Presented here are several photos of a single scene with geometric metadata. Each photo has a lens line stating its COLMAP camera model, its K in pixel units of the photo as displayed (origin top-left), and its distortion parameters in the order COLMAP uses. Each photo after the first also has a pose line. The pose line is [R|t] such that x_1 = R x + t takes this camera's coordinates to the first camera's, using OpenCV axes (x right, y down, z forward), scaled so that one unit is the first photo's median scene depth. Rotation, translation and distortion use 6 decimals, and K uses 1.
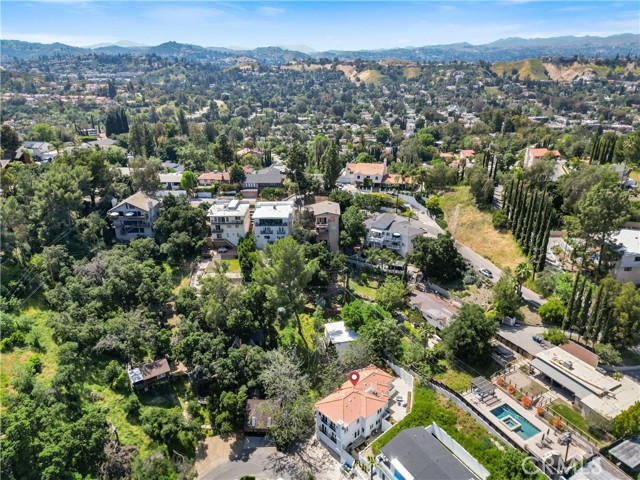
lens RADIAL K [[452.2, 0, 323.9], [0, 452.2, 239.8], [0, 0, 1]] dist [0.057100, -0.052754]
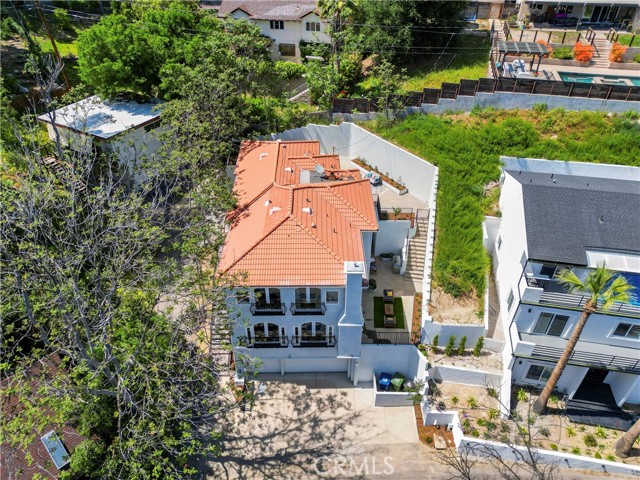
lens RADIAL K [[452.2, 0, 321.3], [0, 452.2, 239.9], [0, 0, 1]] dist [0.057100, -0.052754]
pose [[0.671167, -0.431072, 0.603085, -0.087799], [0.277500, 0.900492, 0.334826, 0.183012], [-0.687407, -0.057368, 0.724003, 0.519454]]
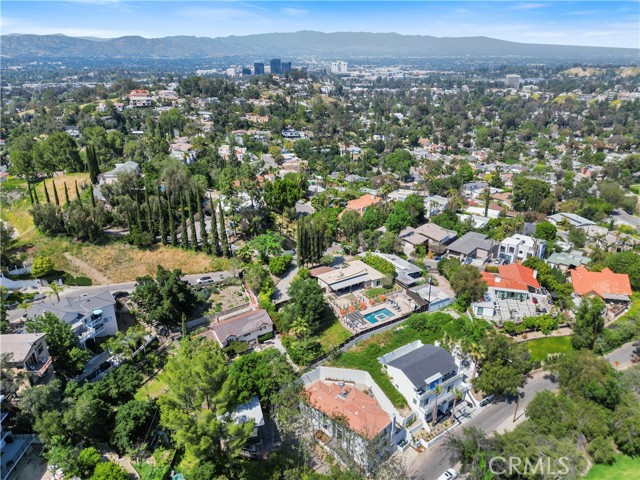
lens RADIAL K [[452.2, 0, 323.3], [0, 452.2, 243.7], [0, 0, 1]] dist [0.057100, -0.052754]
pose [[-0.068997, -0.370657, 0.926204, -0.483741], [0.381703, 0.847962, 0.367780, -0.231026], [-0.921706, 0.378911, 0.082974, 0.584048]]
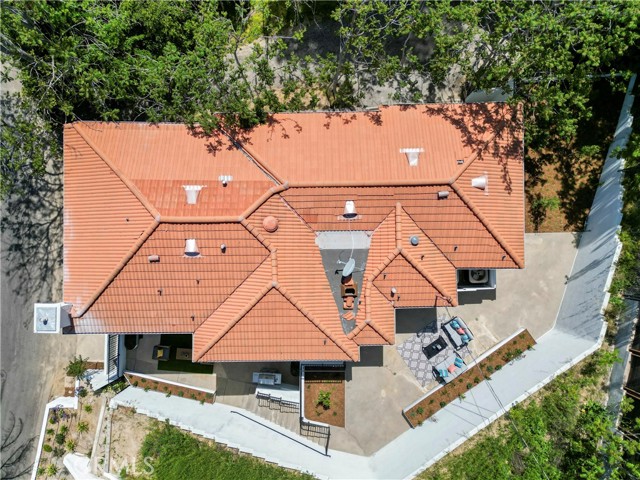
lens RADIAL K [[452.2, 0, 319.7], [0, 452.2, 239.8], [0, 0, 1]] dist [0.057100, -0.052754]
pose [[0.737501, 0.675219, 0.013115, 0.061426], [-0.281222, 0.289390, 0.914969, 0.114726], [0.614009, -0.678478, 0.403312, 0.648115]]
